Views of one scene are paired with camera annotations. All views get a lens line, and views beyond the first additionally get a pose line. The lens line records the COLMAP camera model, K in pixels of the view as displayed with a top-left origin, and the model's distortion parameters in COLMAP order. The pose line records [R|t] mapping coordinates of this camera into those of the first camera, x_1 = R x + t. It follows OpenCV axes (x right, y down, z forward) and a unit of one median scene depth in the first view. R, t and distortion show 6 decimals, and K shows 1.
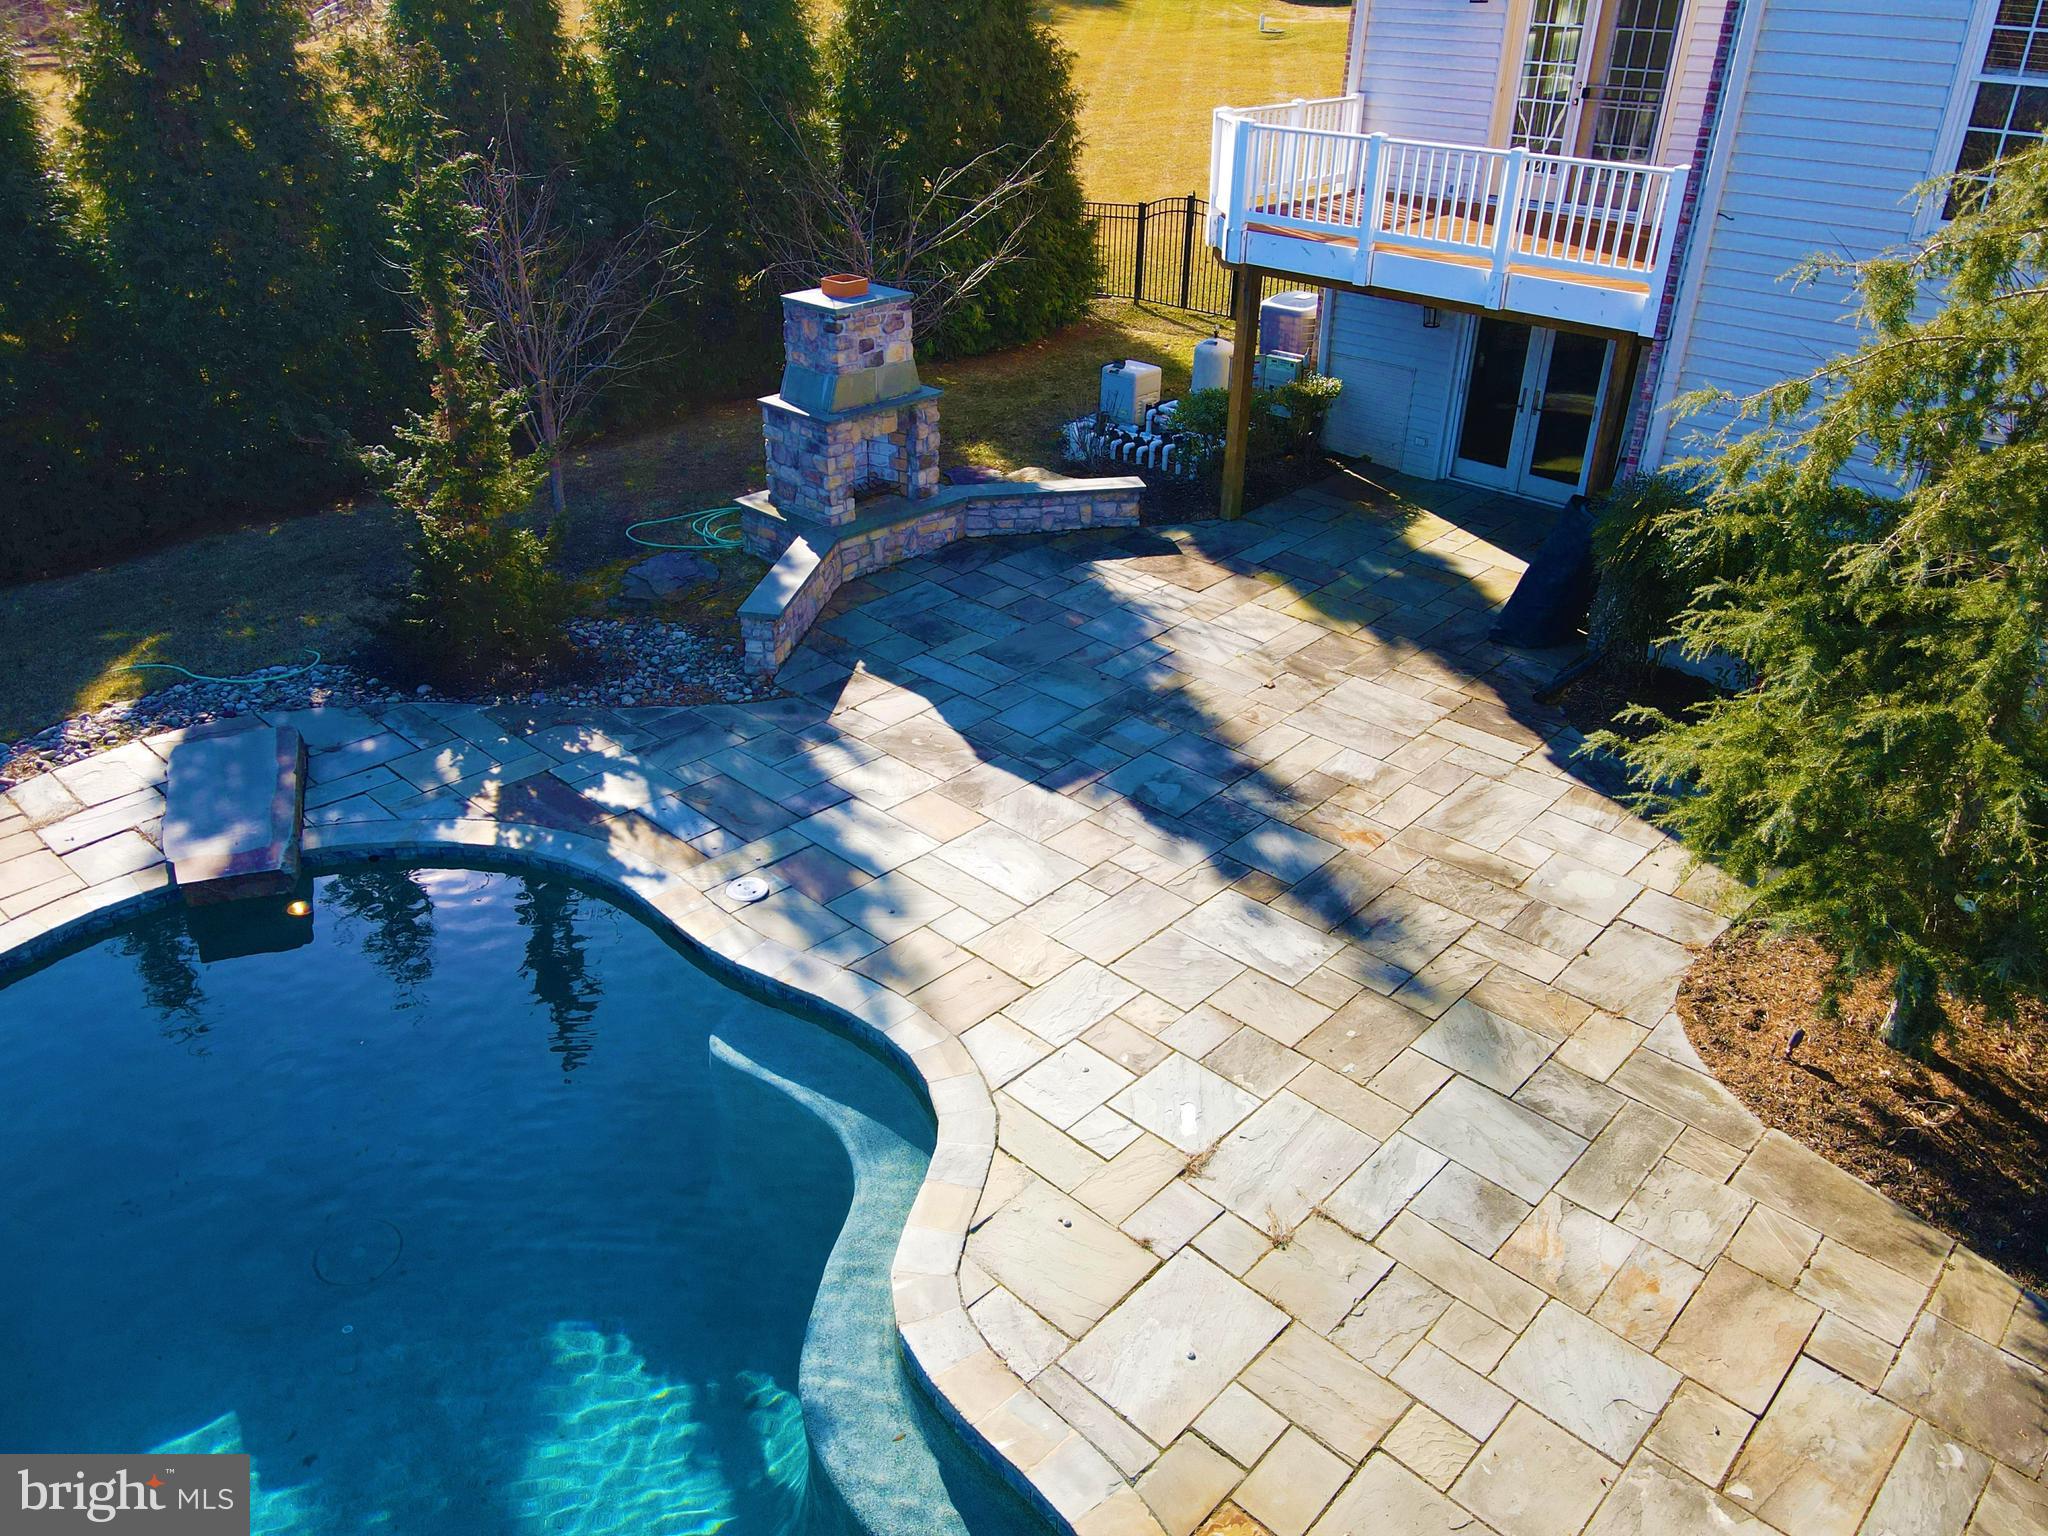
lens RADIAL K [[1499.2, 0, 1015.7], [0, 1499.2, 759.0], [0, 0, 1]] dist [0.018800, -0.000921]
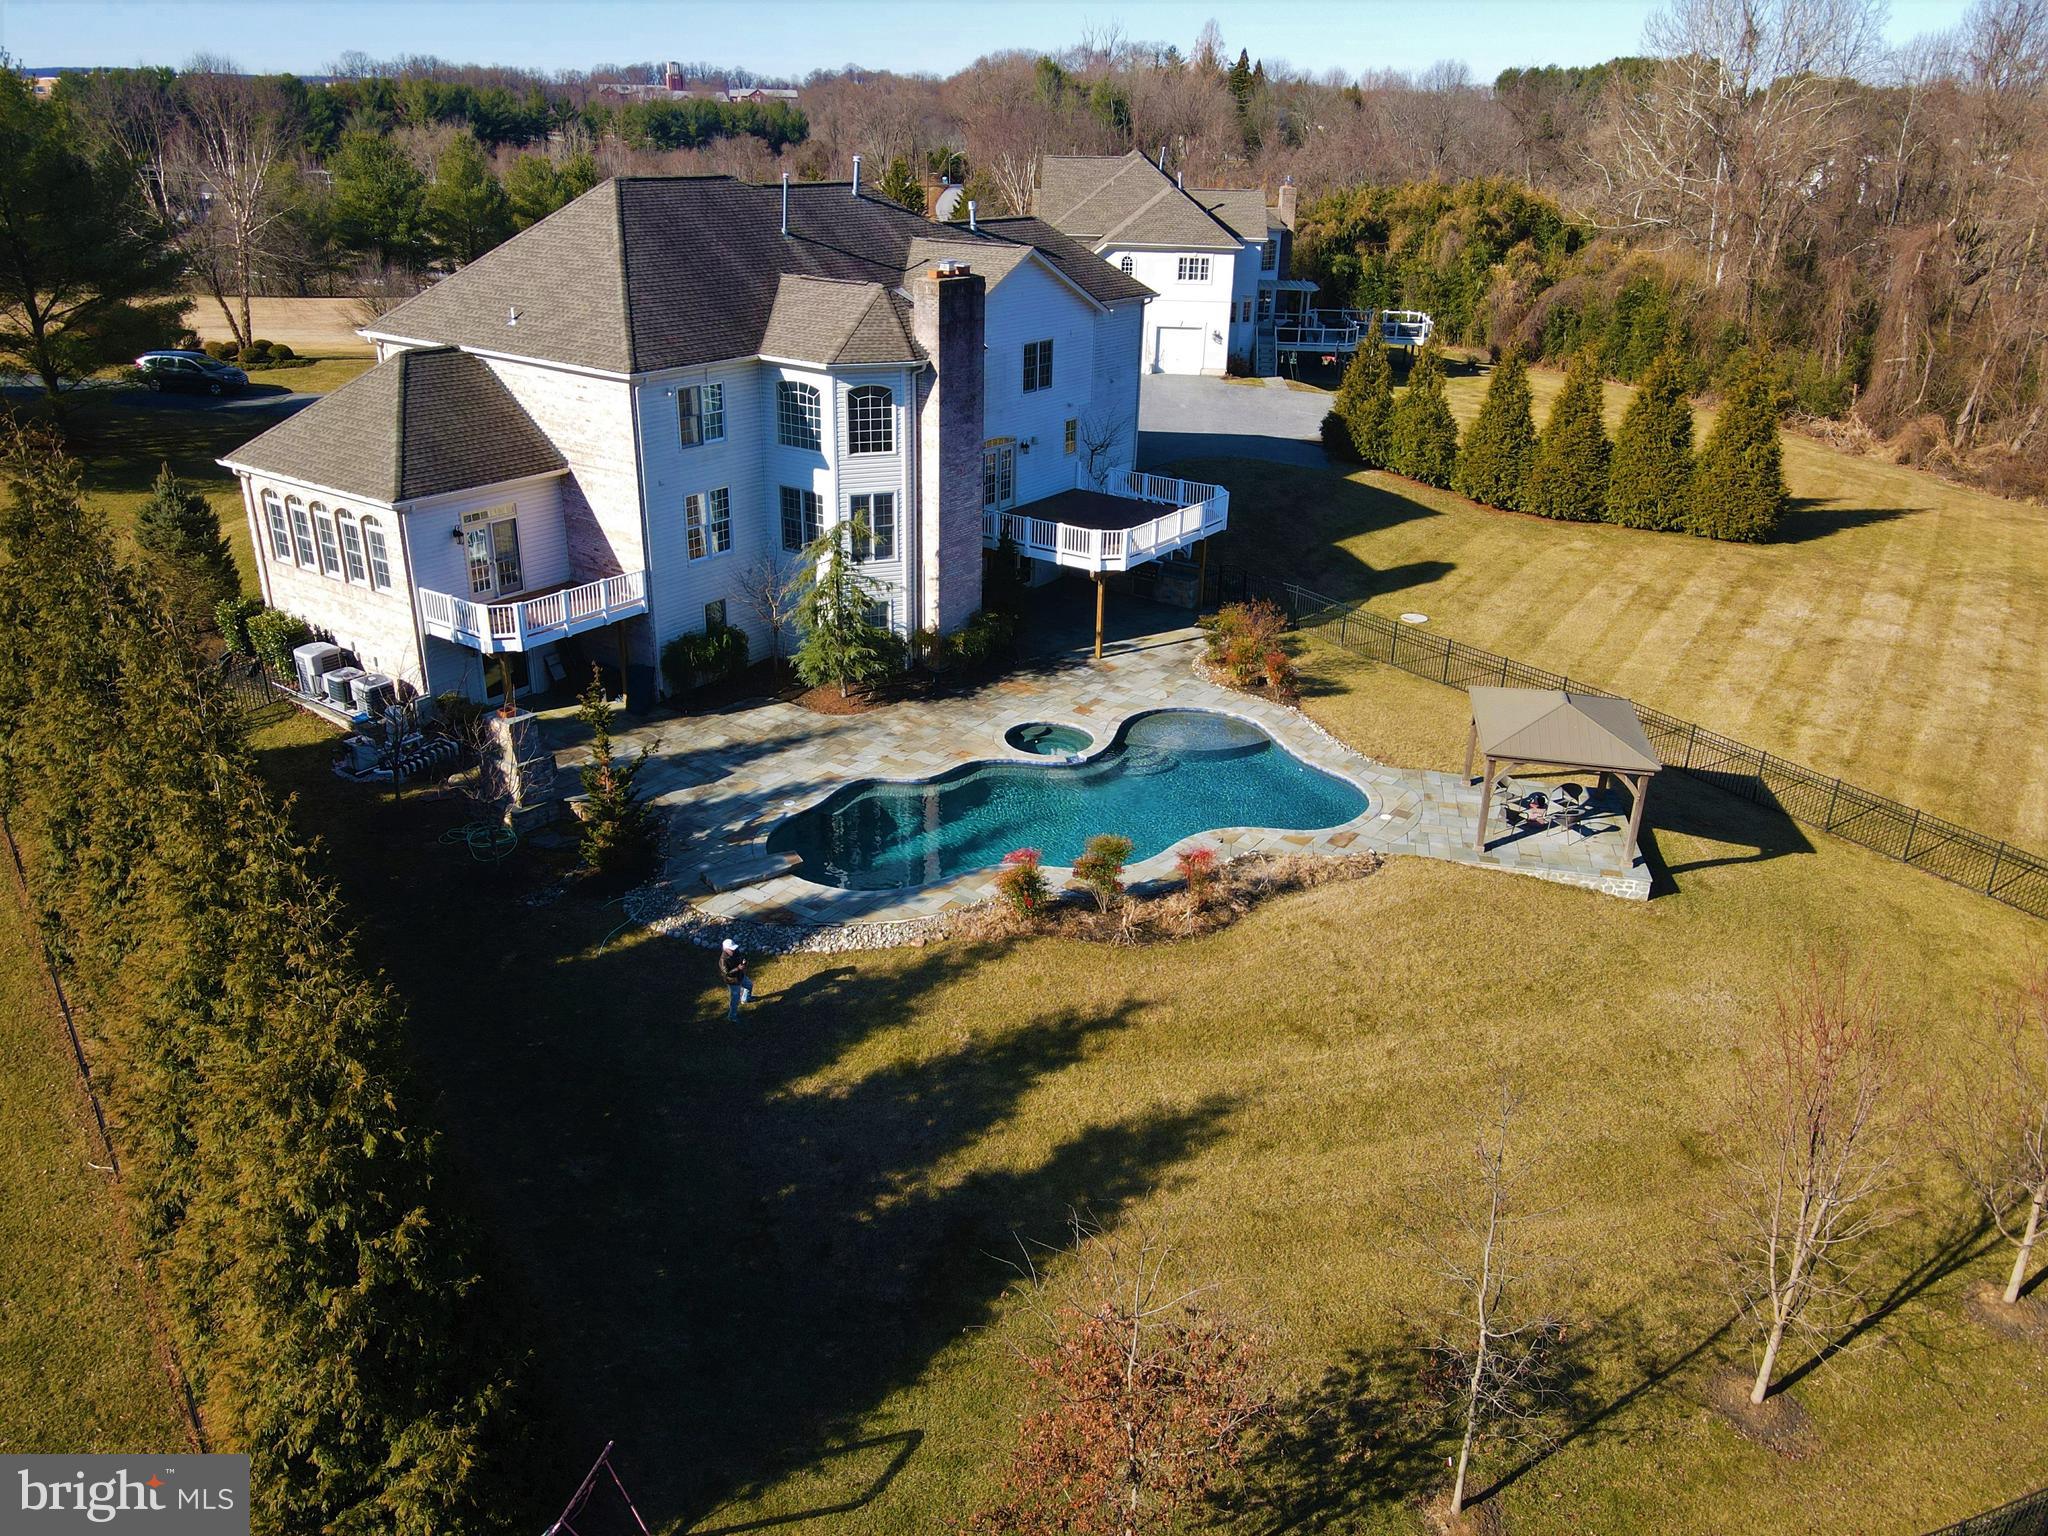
lens RADIAL K [[1499.2, 0, 1015.7], [0, 1499.2, 759.0], [0, 0, 1]] dist [0.018800, -0.000921]
pose [[-0.130550, -0.408844, 0.903218, -2.476371], [0.463531, 0.780146, 0.420133, -0.902357], [-0.876411, 0.473518, 0.087664, 0.094960]]
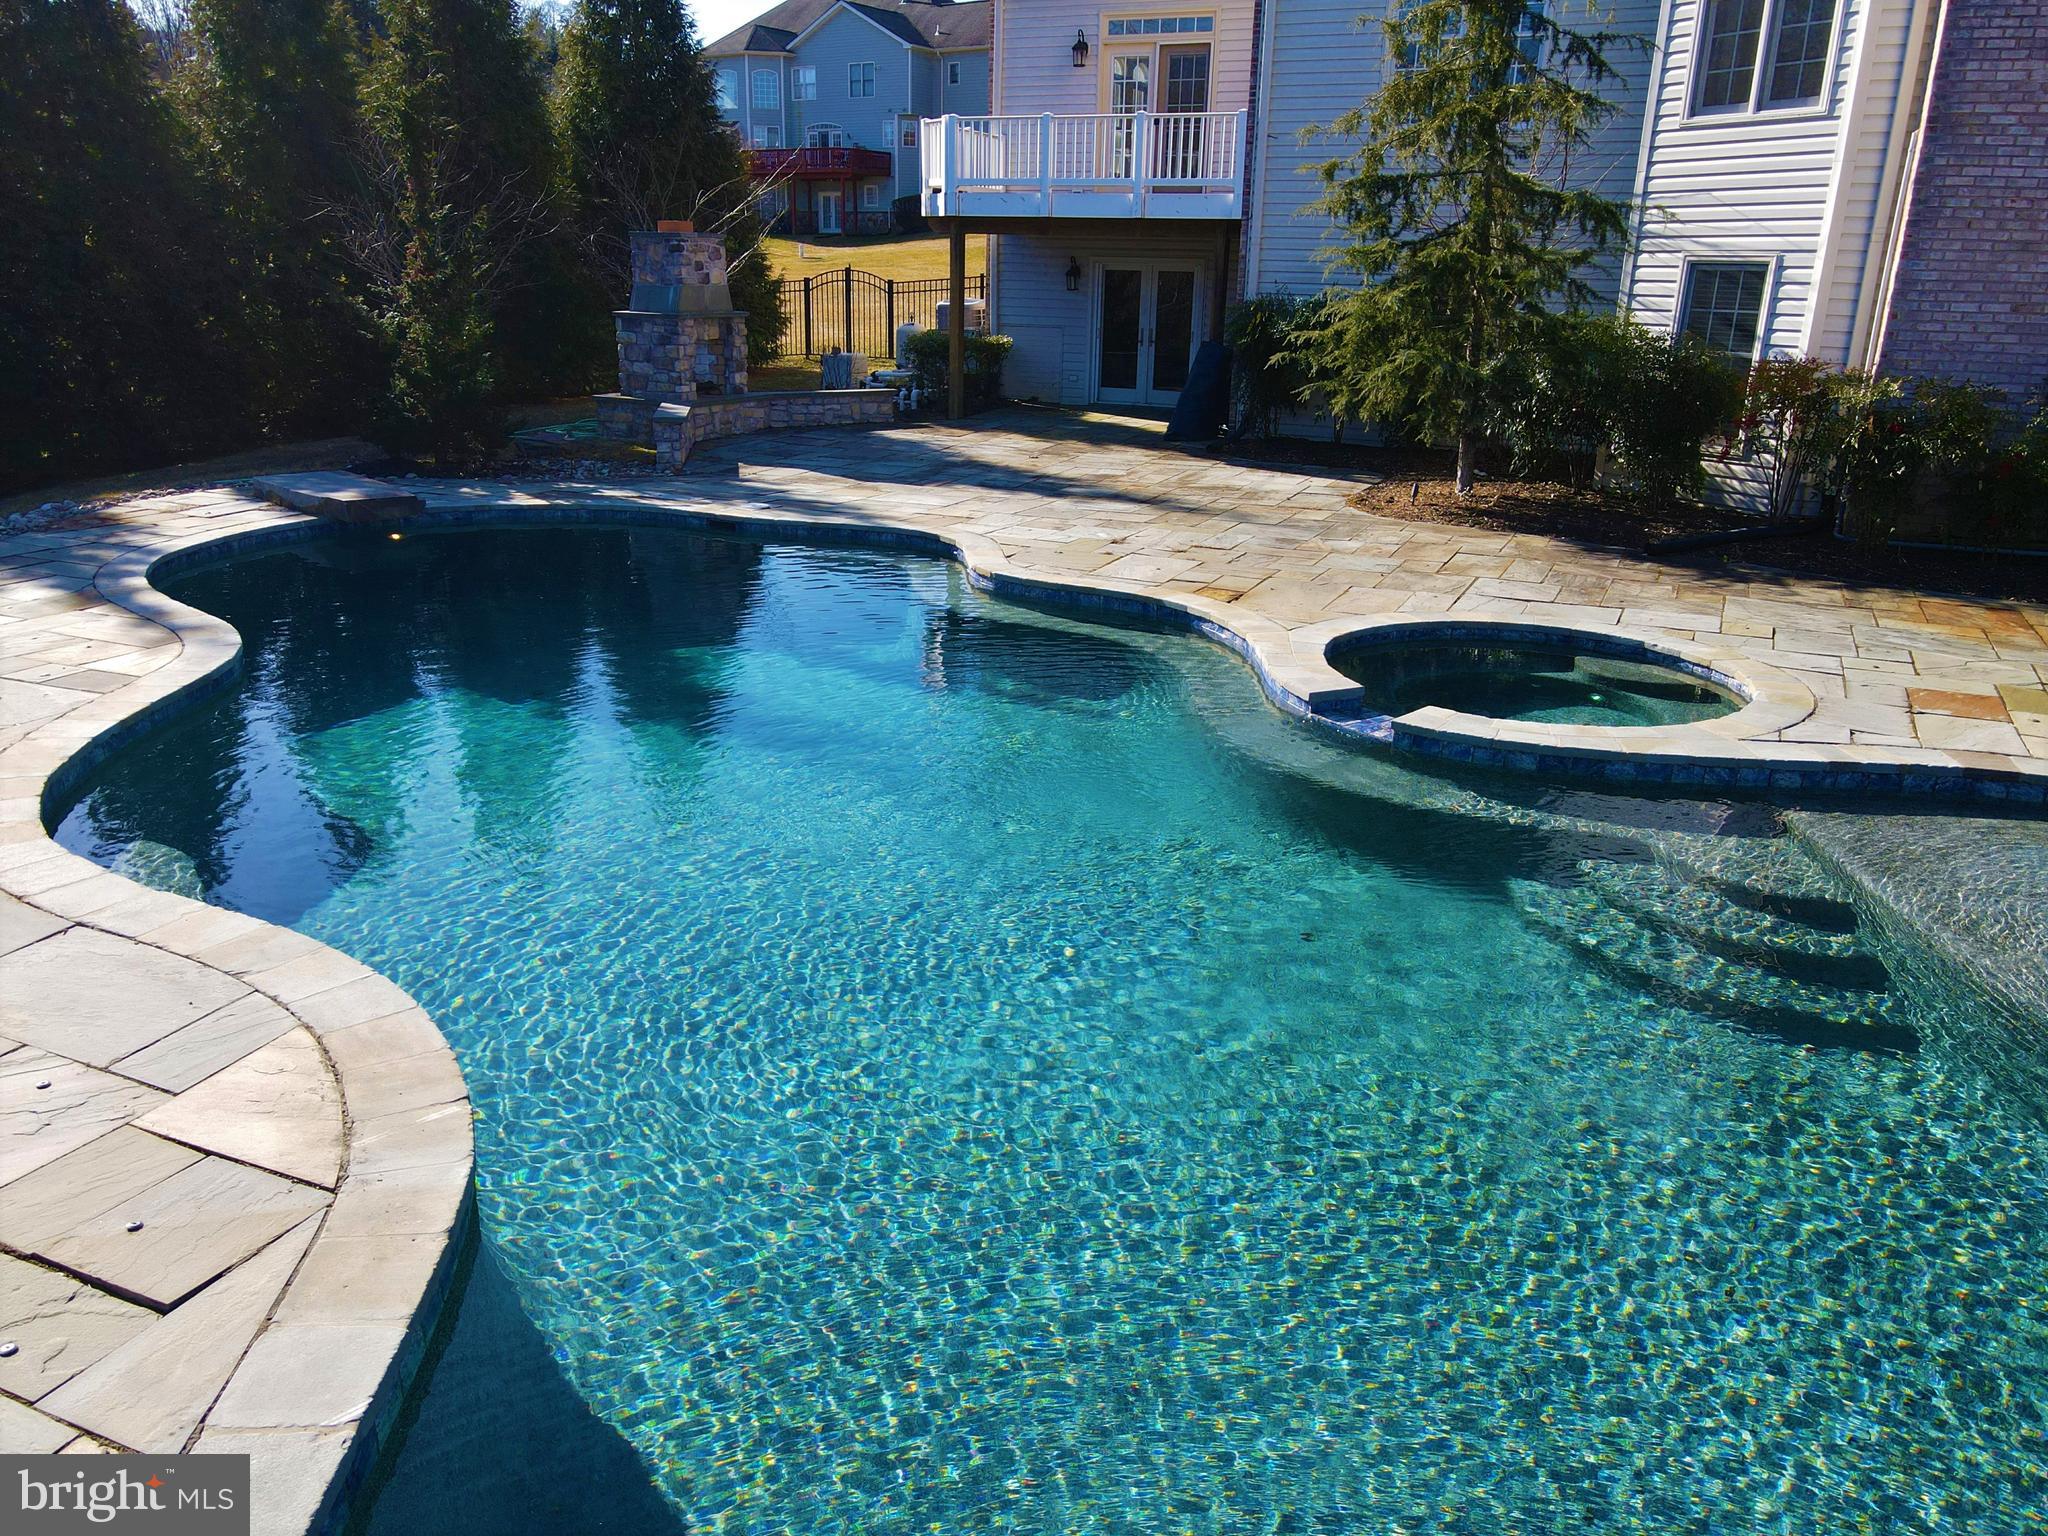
lens RADIAL K [[1499.2, 0, 1015.7], [0, 1499.2, 759.0], [0, 0, 1]] dist [0.018800, -0.000921]
pose [[0.948660, -0.096061, 0.301359, -0.279502], [0.147863, 0.976935, -0.154058, 0.406511], [-0.279609, 0.190709, 0.940983, -0.262293]]
